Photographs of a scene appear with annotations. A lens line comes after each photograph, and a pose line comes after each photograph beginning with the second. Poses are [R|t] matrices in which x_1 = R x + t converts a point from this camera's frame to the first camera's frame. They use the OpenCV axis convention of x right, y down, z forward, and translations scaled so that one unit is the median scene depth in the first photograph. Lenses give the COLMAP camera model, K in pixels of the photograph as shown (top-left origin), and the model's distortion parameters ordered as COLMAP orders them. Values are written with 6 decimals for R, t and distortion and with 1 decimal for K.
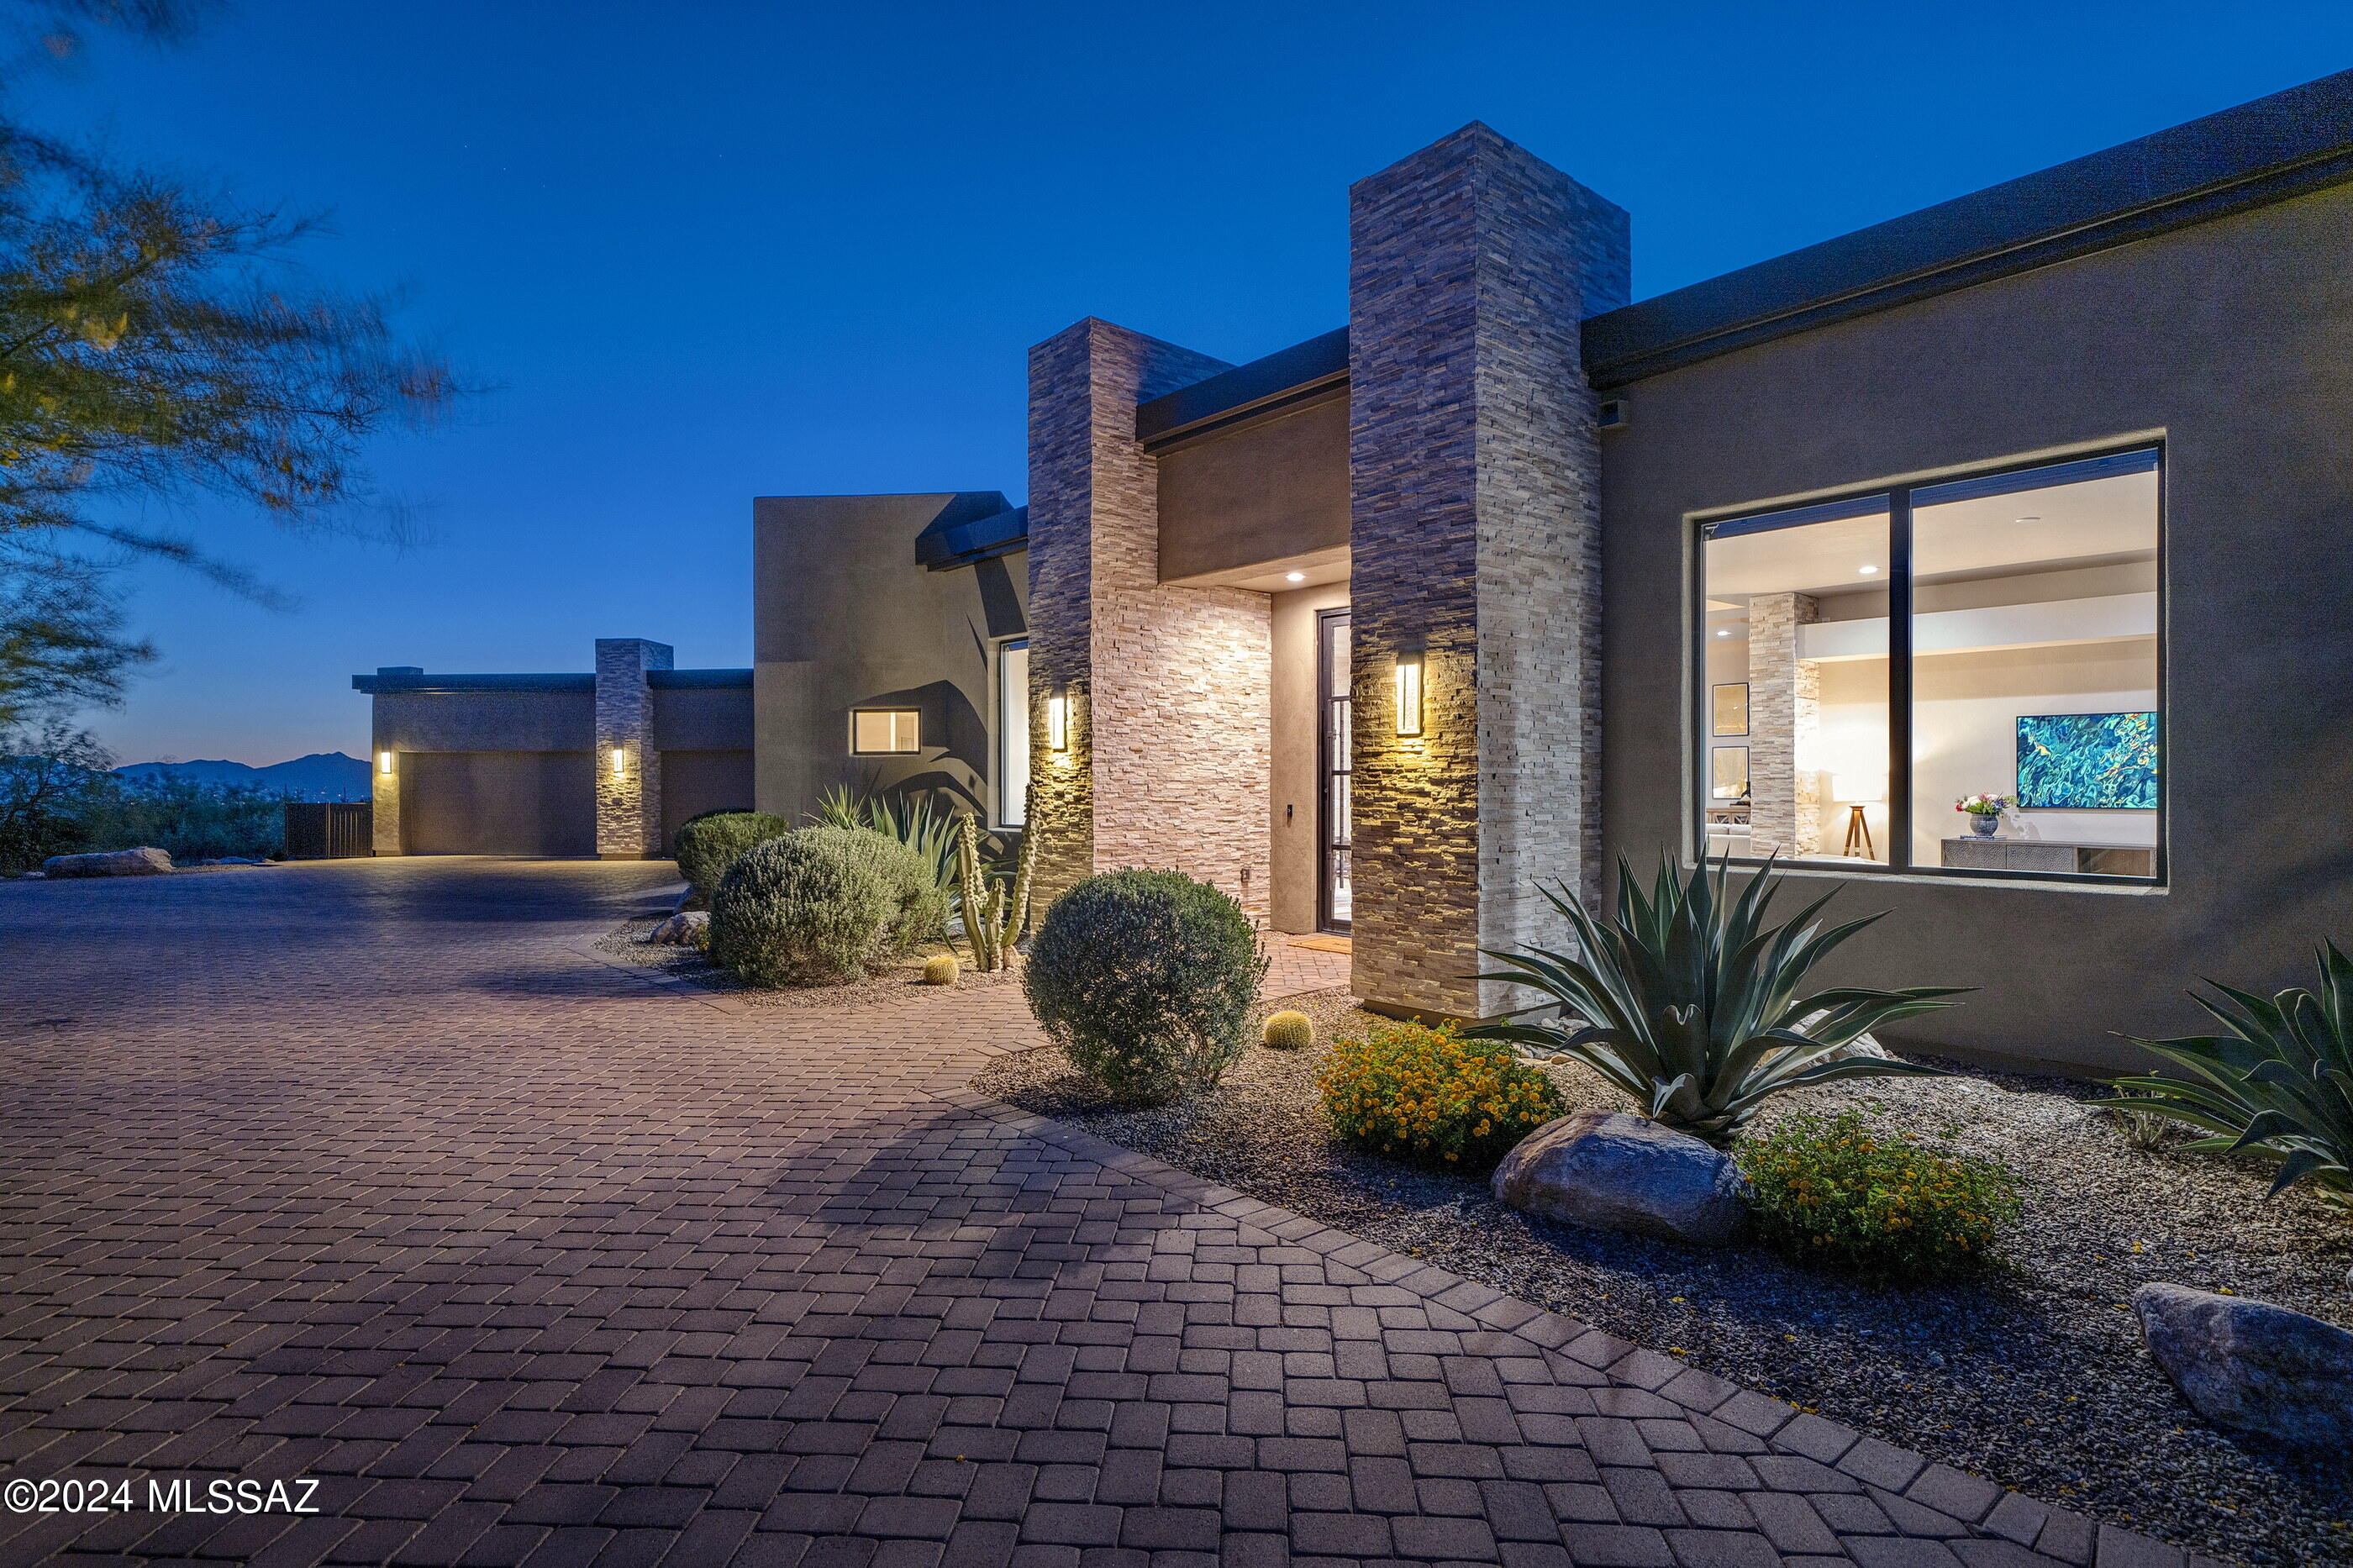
lens RADIAL K [[1165.7, 0, 1170.6], [0, 1165.7, 775.7], [0, 0, 1]] dist [-0.000469, 0.000463]
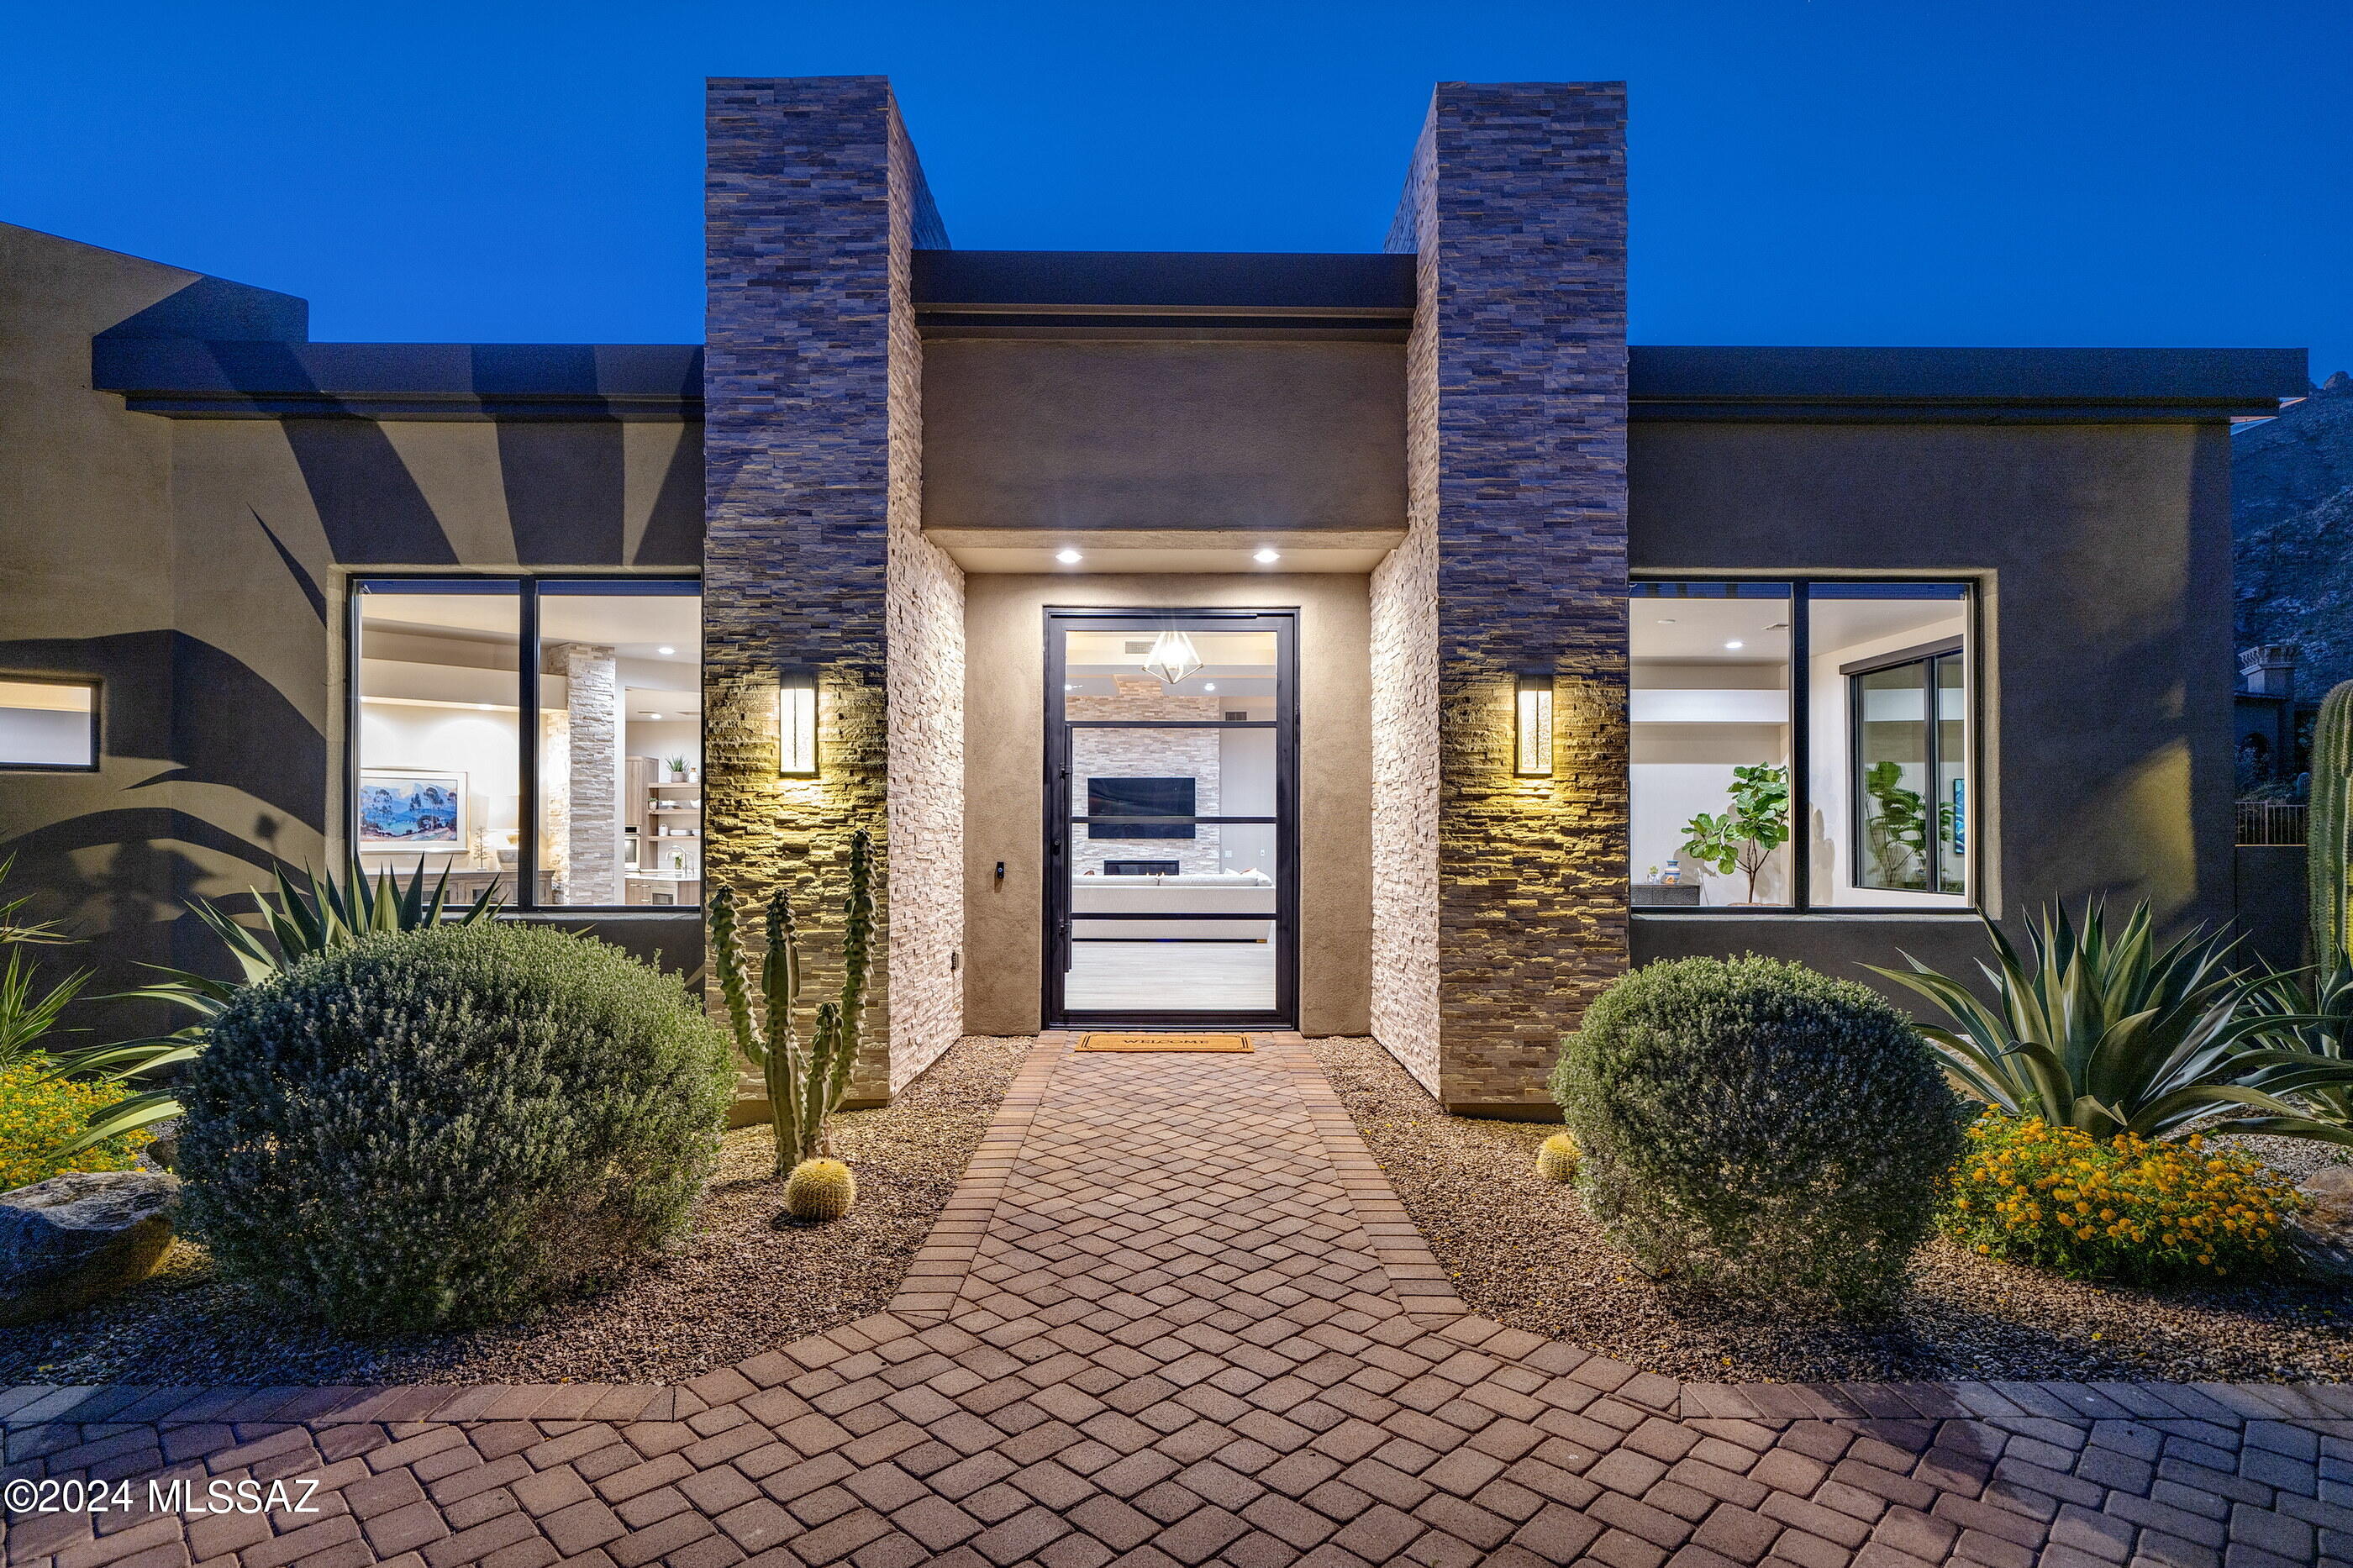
lens RADIAL K [[1180.6, 0, 1174.0], [0, 1180.6, 822.3], [0, 0, 1]] dist [-0.001017, -0.000292]
pose [[0.646317, 0.012770, 0.762962, -0.596065], [-0.007936, 0.999918, -0.010014, 0.008967], [-0.763028, 0.000417, 0.646365, 0.644503]]
